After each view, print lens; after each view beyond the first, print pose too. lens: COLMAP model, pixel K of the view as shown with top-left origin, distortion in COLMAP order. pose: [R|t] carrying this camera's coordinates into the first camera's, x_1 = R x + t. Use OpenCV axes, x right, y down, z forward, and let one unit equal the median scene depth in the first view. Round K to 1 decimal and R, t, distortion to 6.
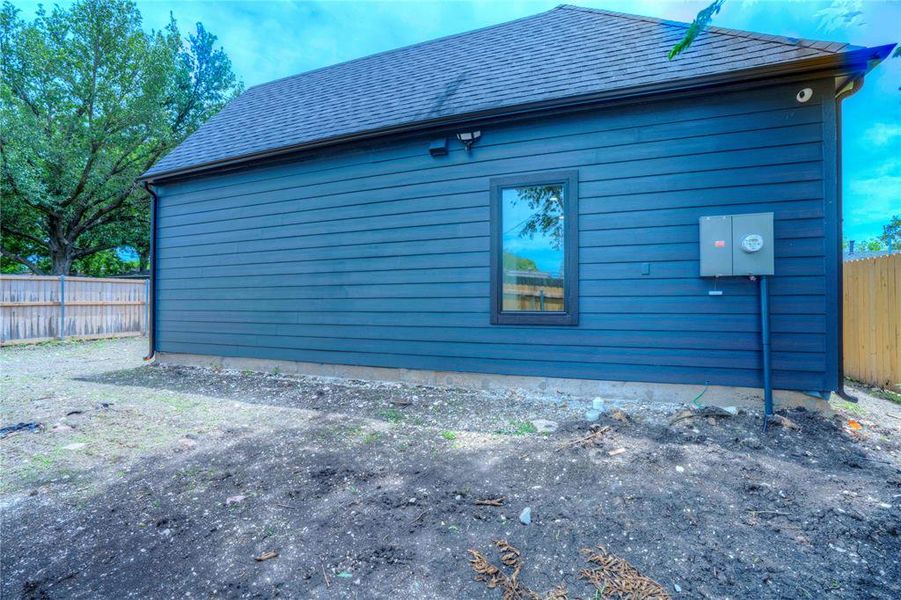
lens RADIAL K [[418.8, 0, 449.2], [0, 418.8, 299.1], [0, 0, 1]] dist [-0.059854, 0.021178]
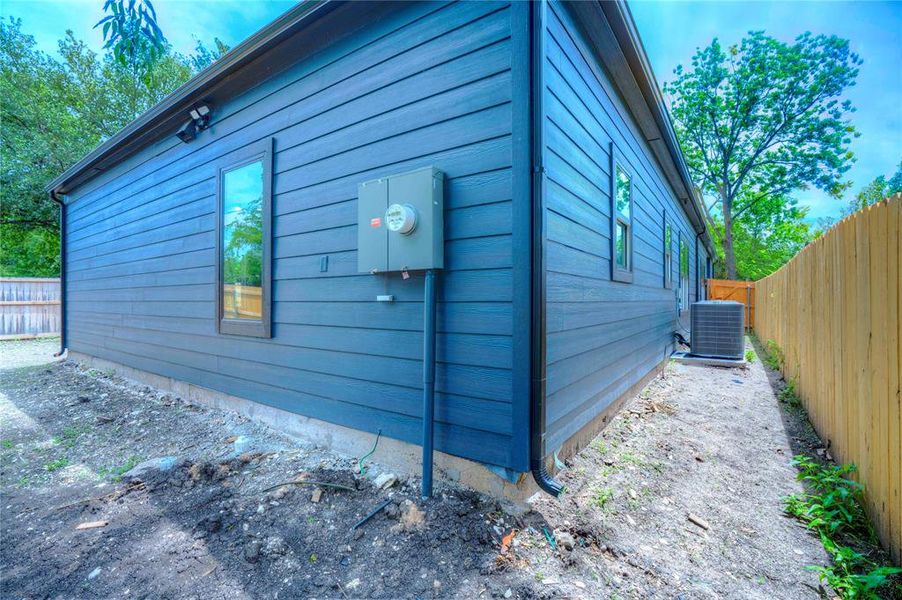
lens RADIAL K [[419.2, 0, 449.7], [0, 419.2, 299.1], [0, 0, 1]] dist [-0.059854, 0.021178]
pose [[0.969977, 0.005354, -0.243137, 0.913837], [-0.005812, 0.999982, -0.001165, -0.012697], [0.243126, 0.002543, 0.969991, 0.372256]]
